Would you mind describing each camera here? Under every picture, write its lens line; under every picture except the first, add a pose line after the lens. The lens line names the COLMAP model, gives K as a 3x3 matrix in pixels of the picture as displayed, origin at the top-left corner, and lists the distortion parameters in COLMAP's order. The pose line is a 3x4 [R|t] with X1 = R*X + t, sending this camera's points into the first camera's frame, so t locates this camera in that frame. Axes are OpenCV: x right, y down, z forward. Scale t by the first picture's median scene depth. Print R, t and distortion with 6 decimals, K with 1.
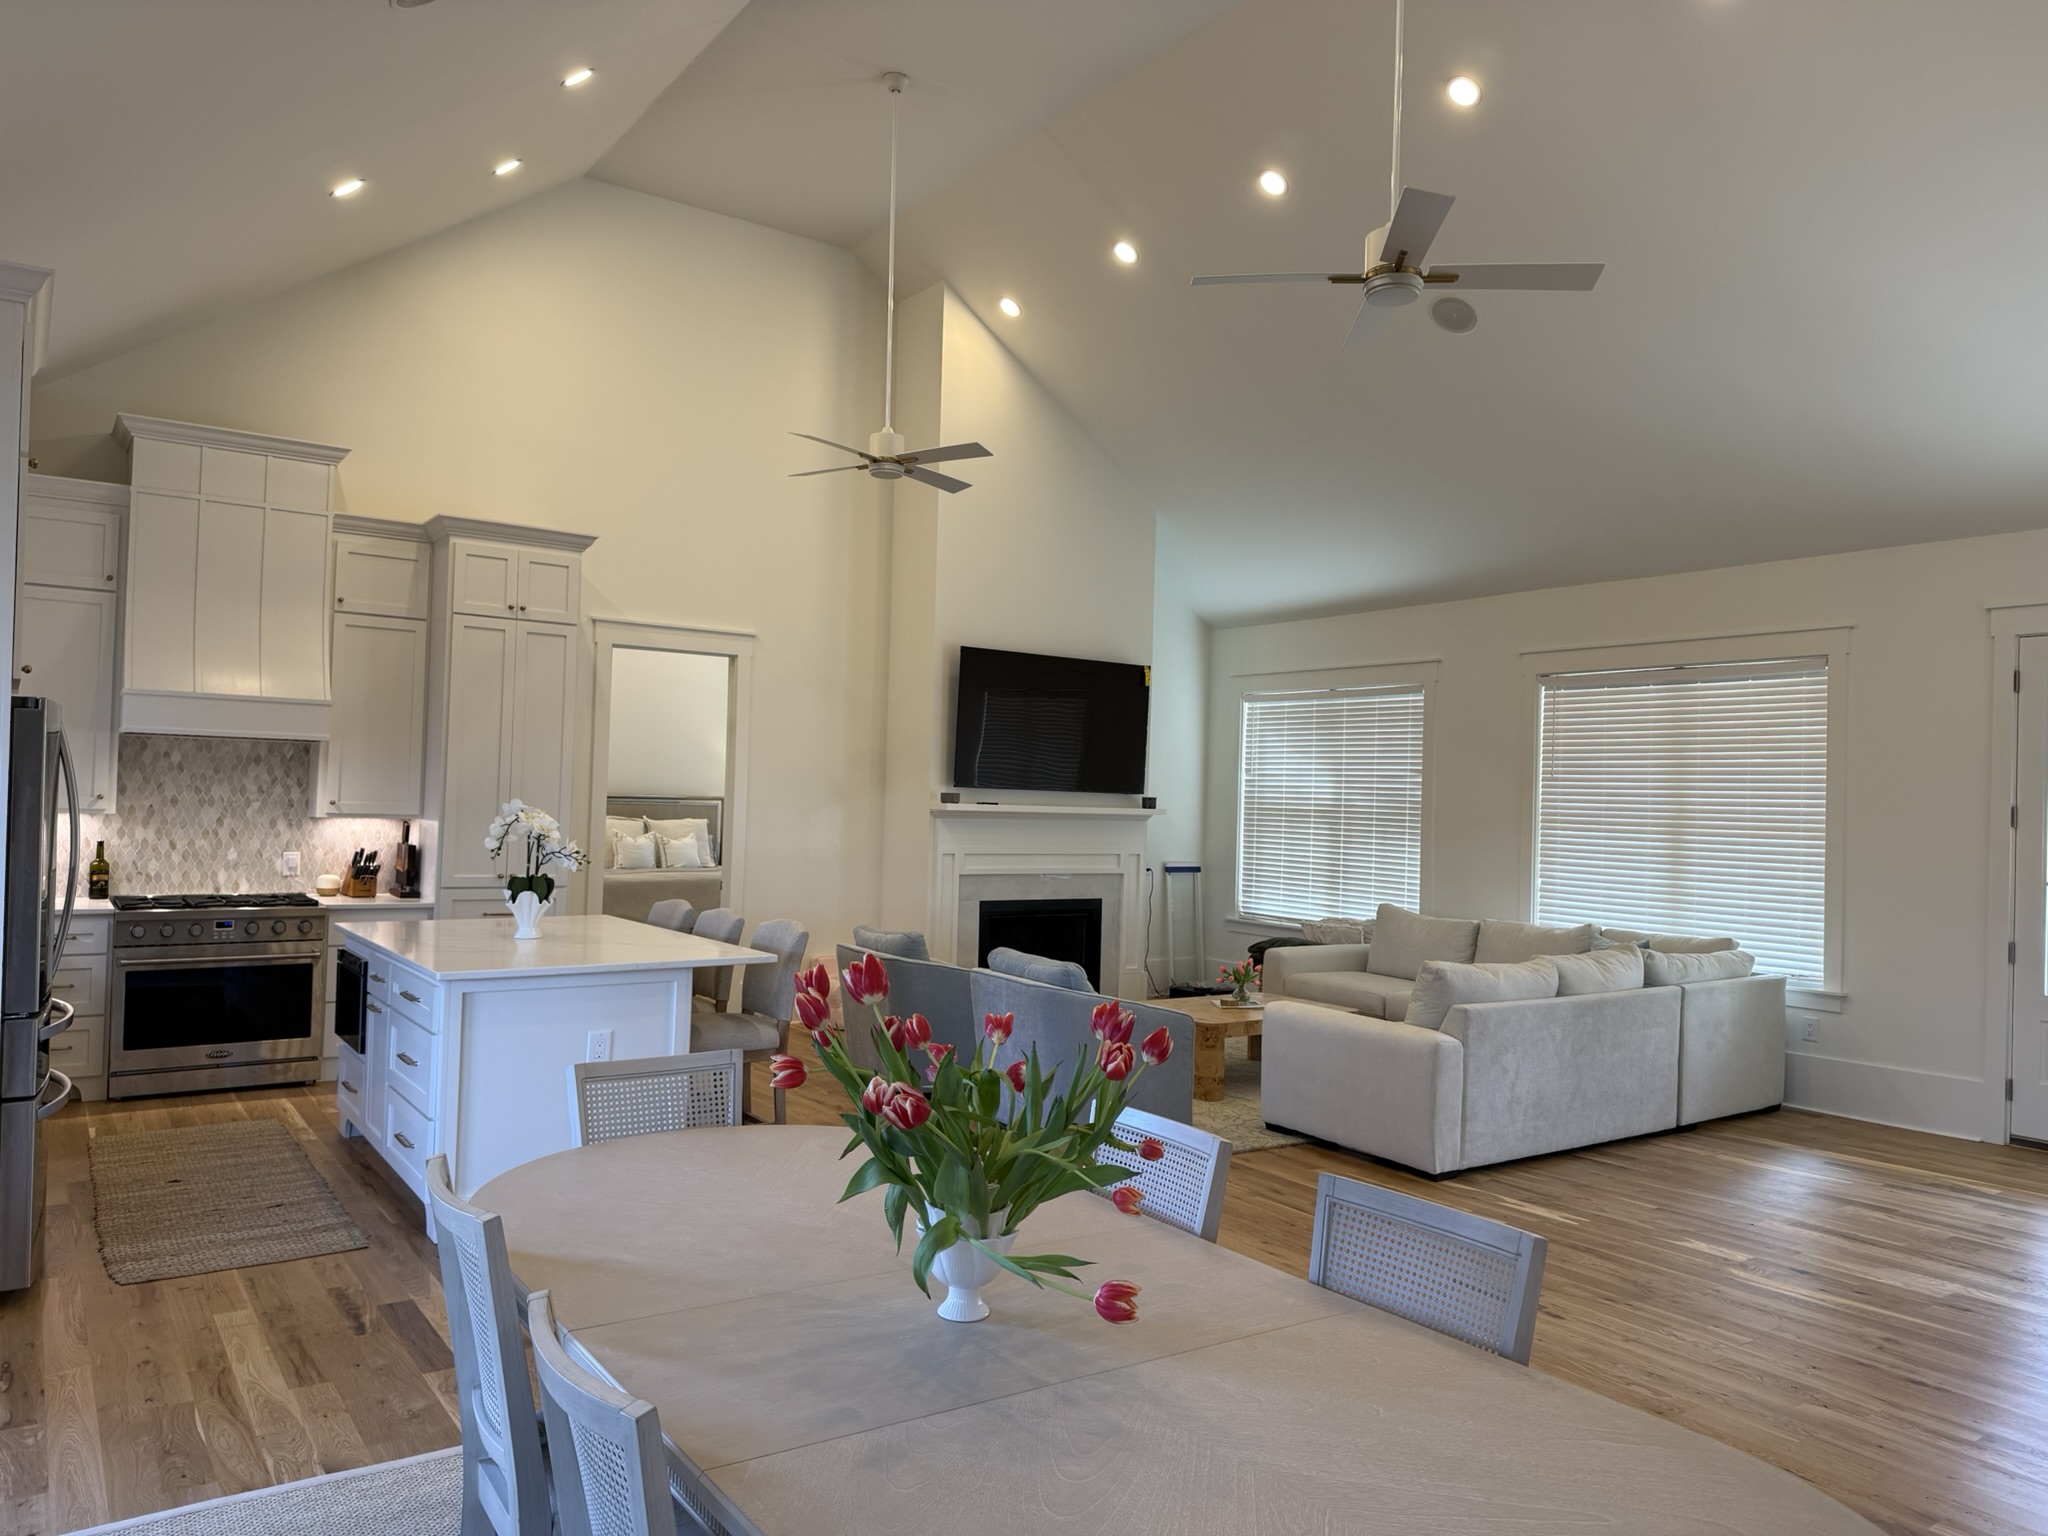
lens RADIAL K [[1445.0, 0, 1040.9], [0, 1445.0, 777.8], [0, 0, 1]] dist [0.051527, -0.054805]
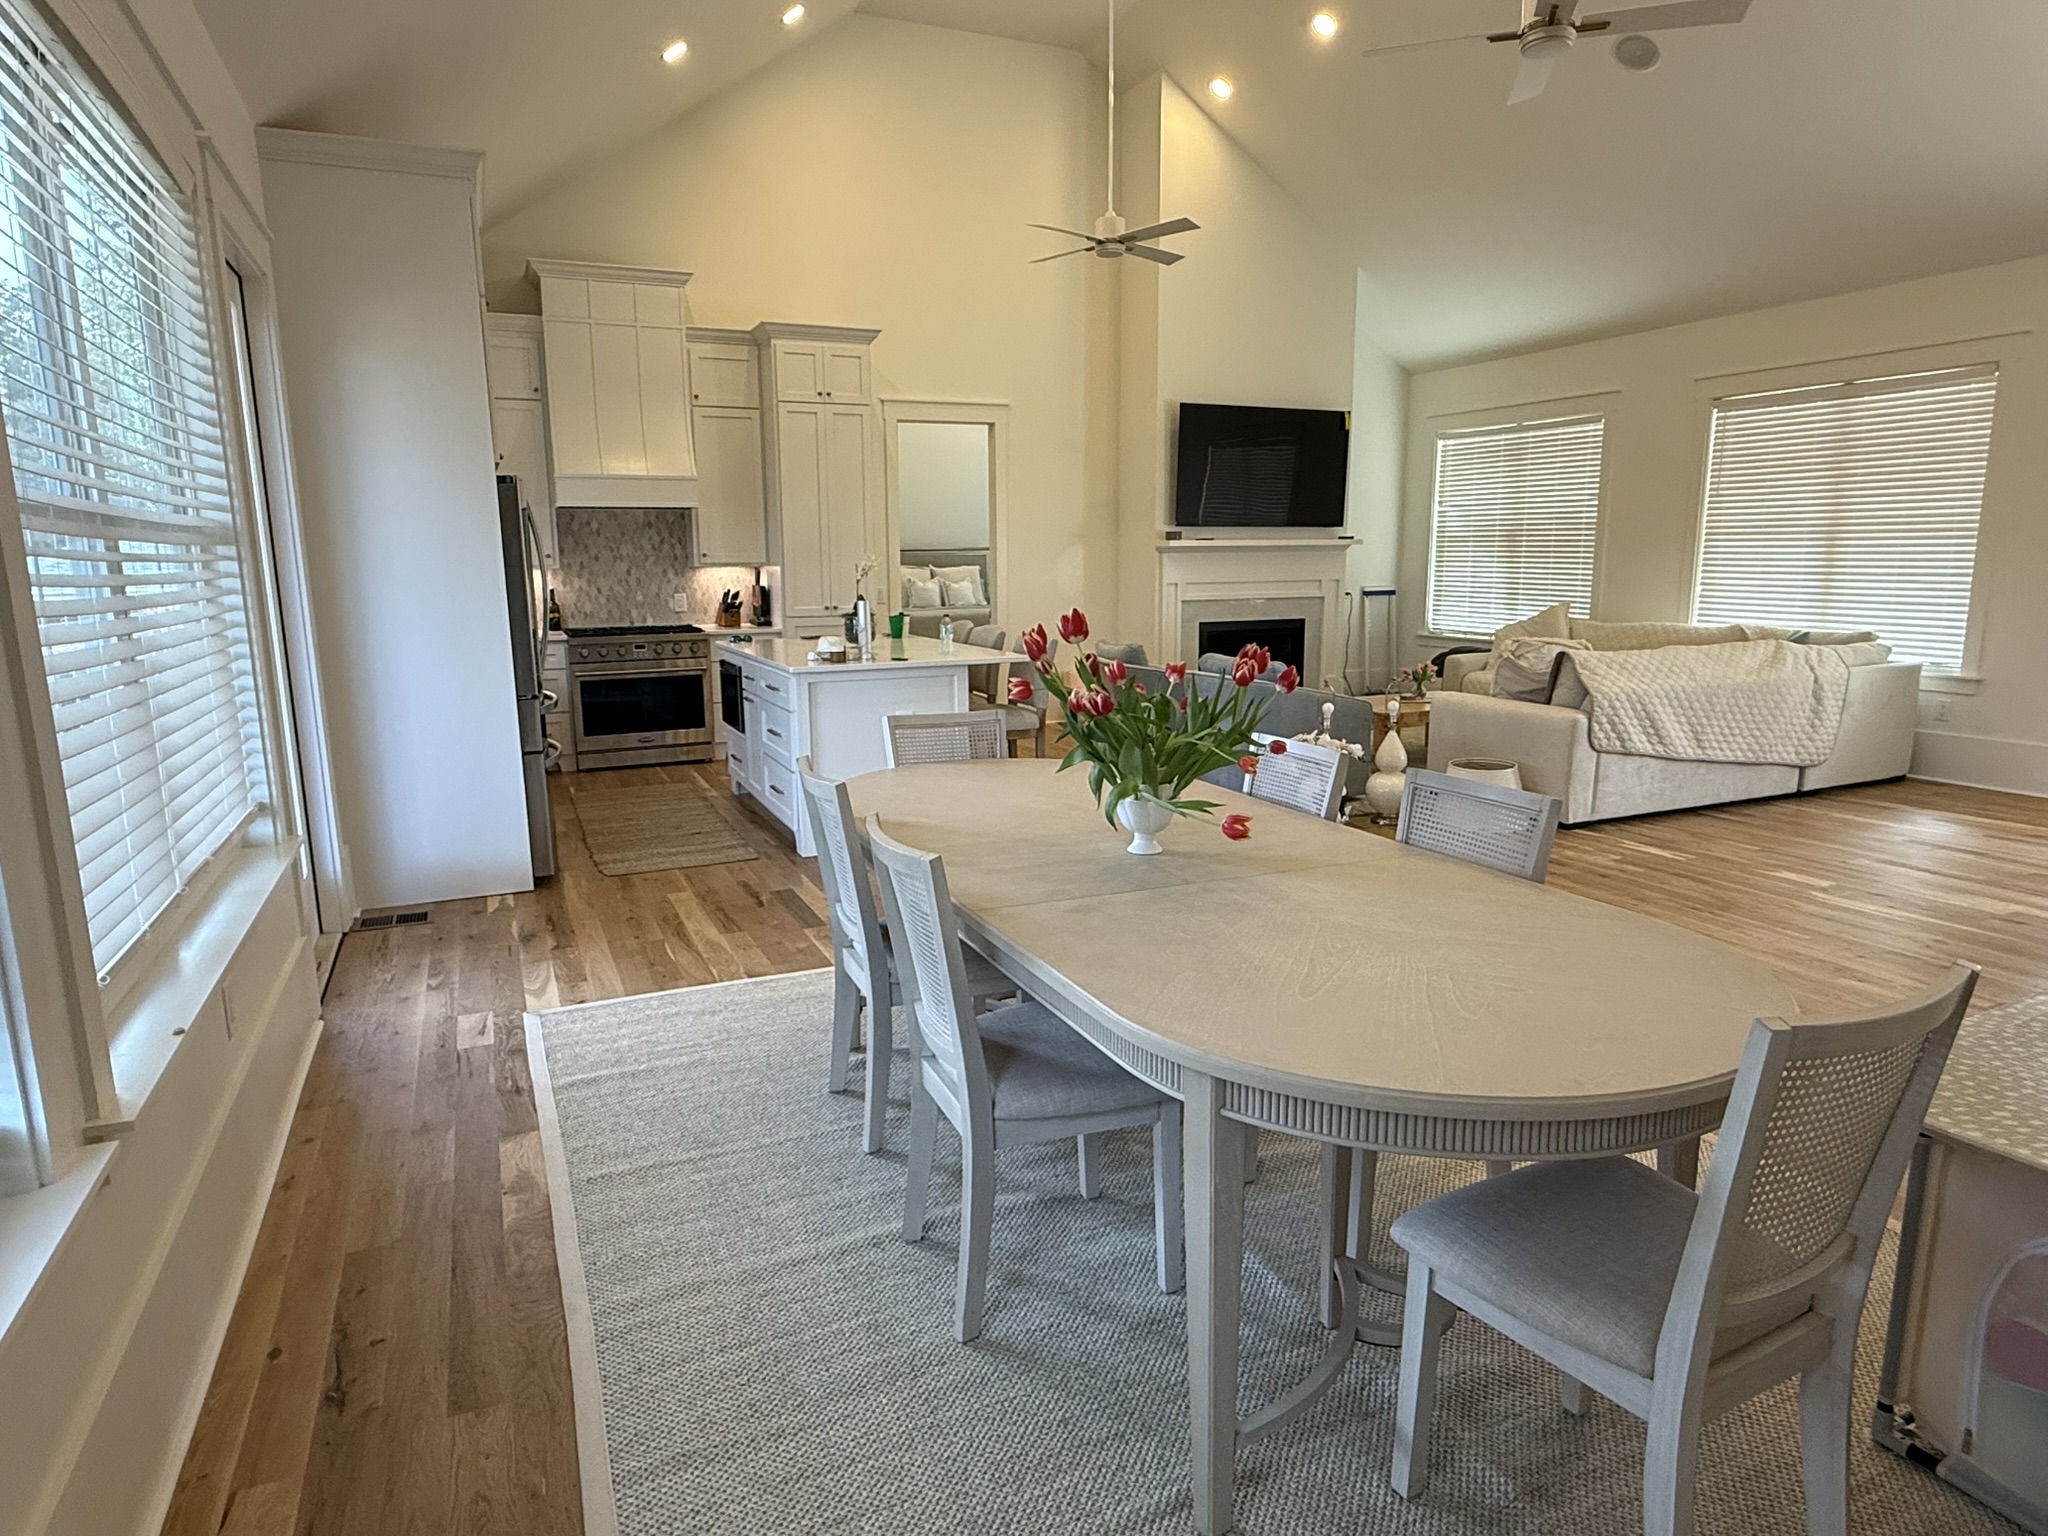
lens RADIAL K [[1240.4, 0, 1014.9], [0, 1240.4, 778.9], [0, 0, 1]] dist [0.008789, -0.010565]
pose [[0.978911, -0.000814, -0.204286, 0.023924], [0.040211, 0.981196, 0.188777, 0.015785], [0.200291, -0.193011, 0.960536, -0.073595]]
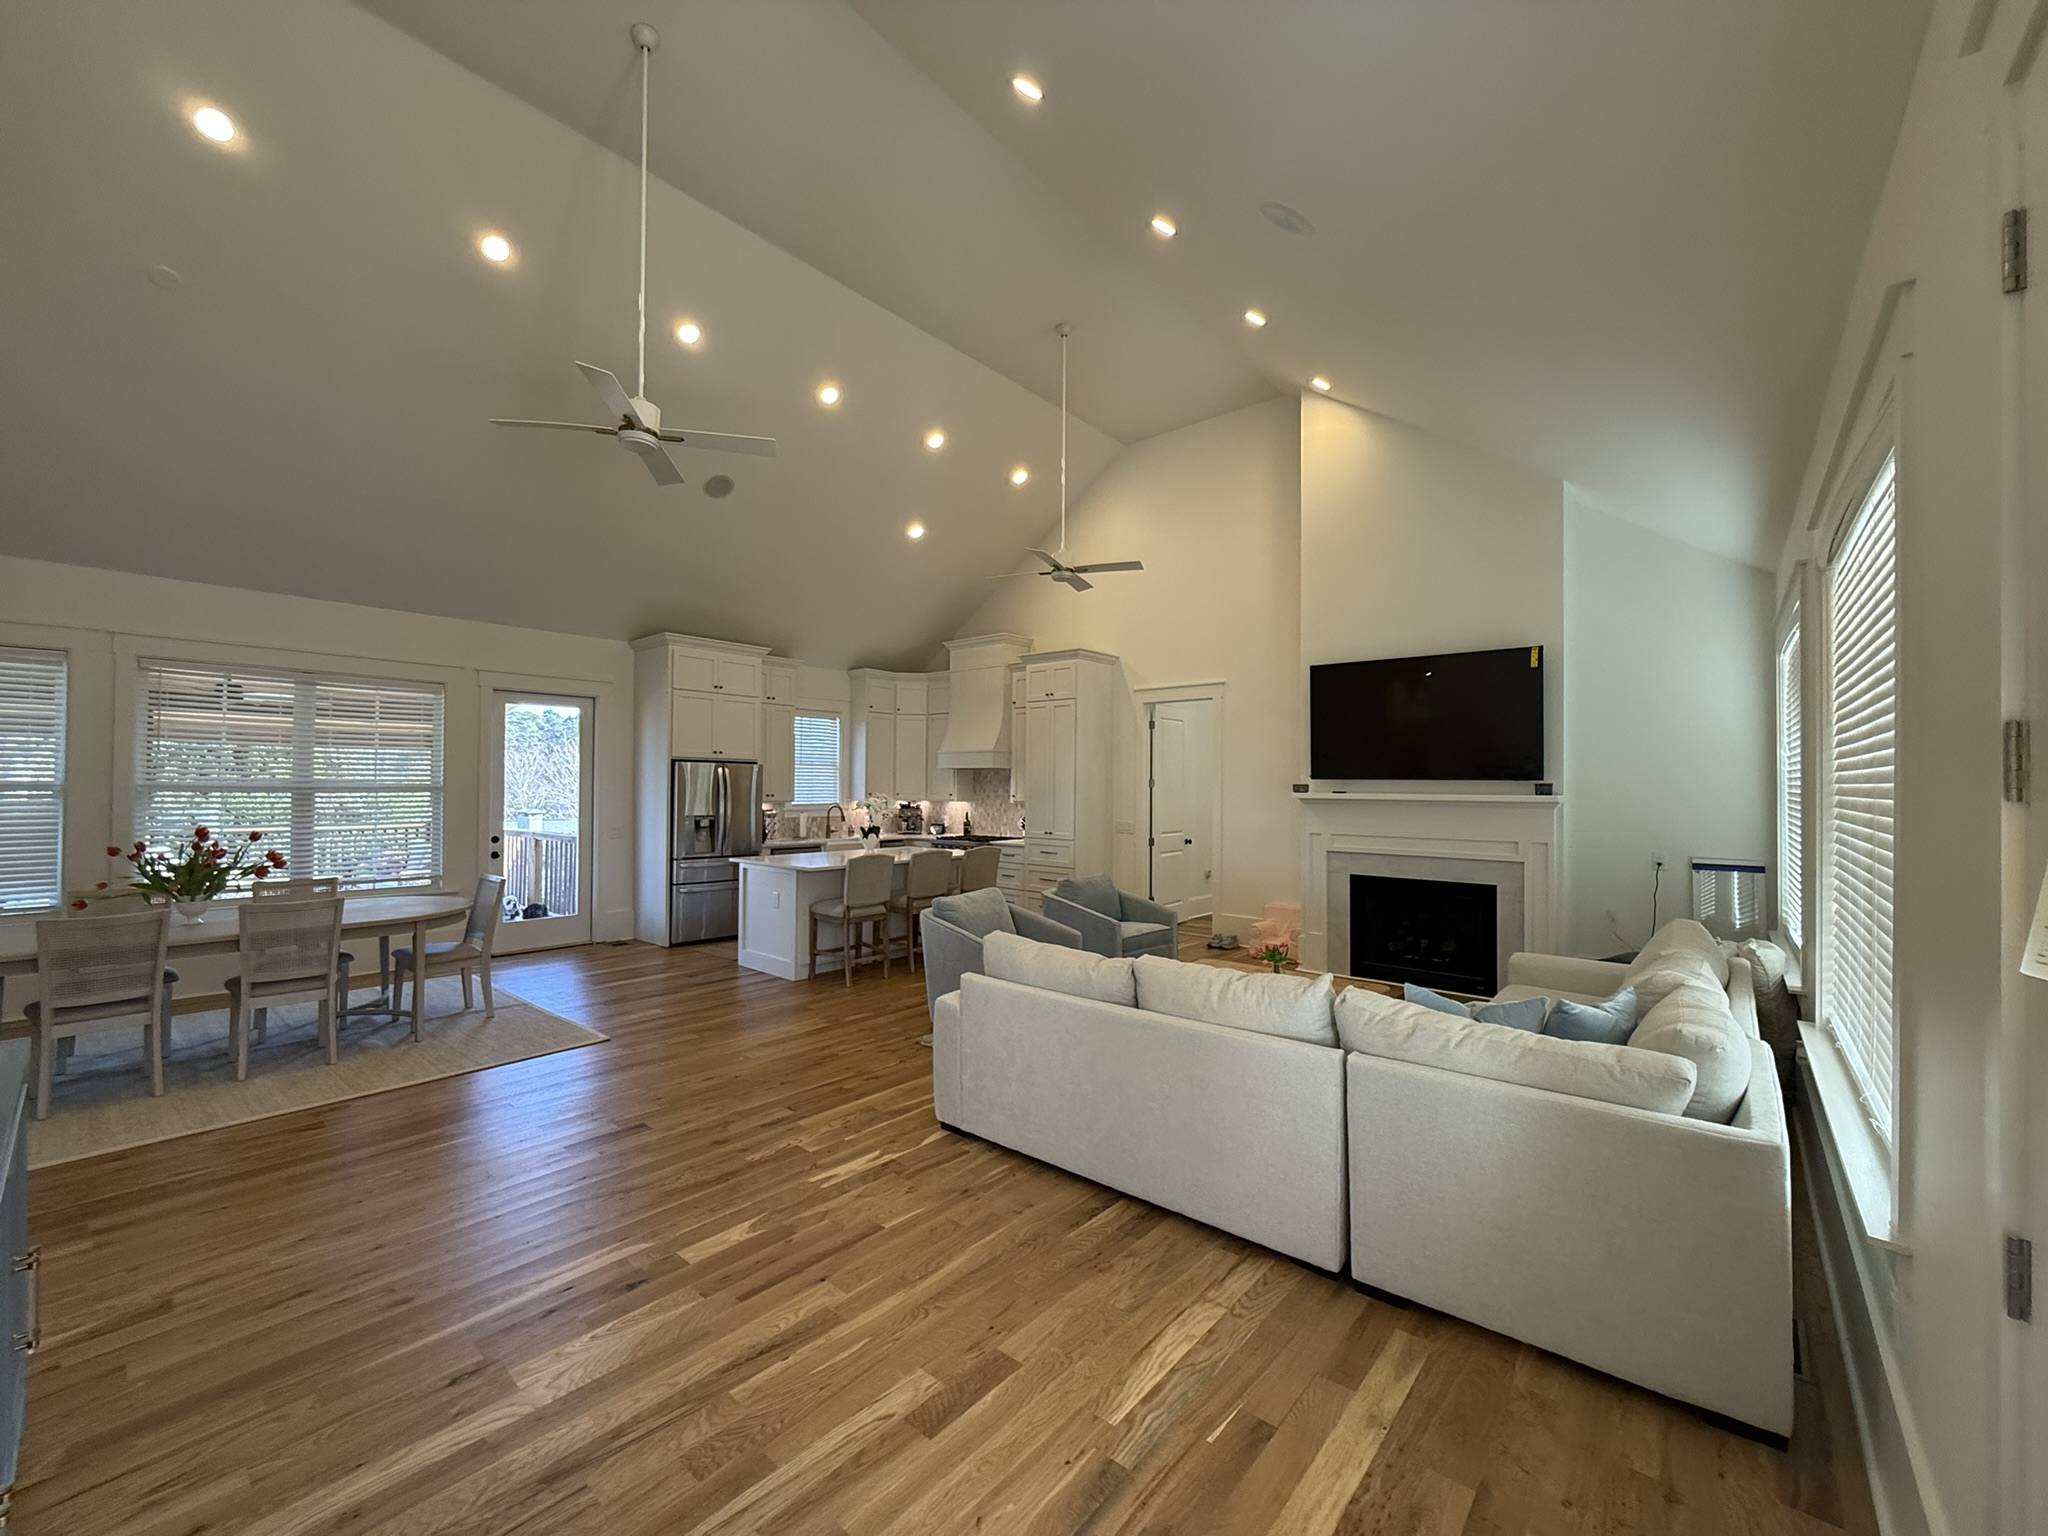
lens RADIAL K [[821.0, 0, 1022.7], [0, 821.0, 774.6], [0, 0, 1]] dist [0.004295, 0.000077]
pose [[0.234538, -0.038828, -0.971331, 0.740659], [0.015466, 0.999225, -0.036209, 0.030972], [0.971984, -0.006530, 0.234957, 0.763693]]
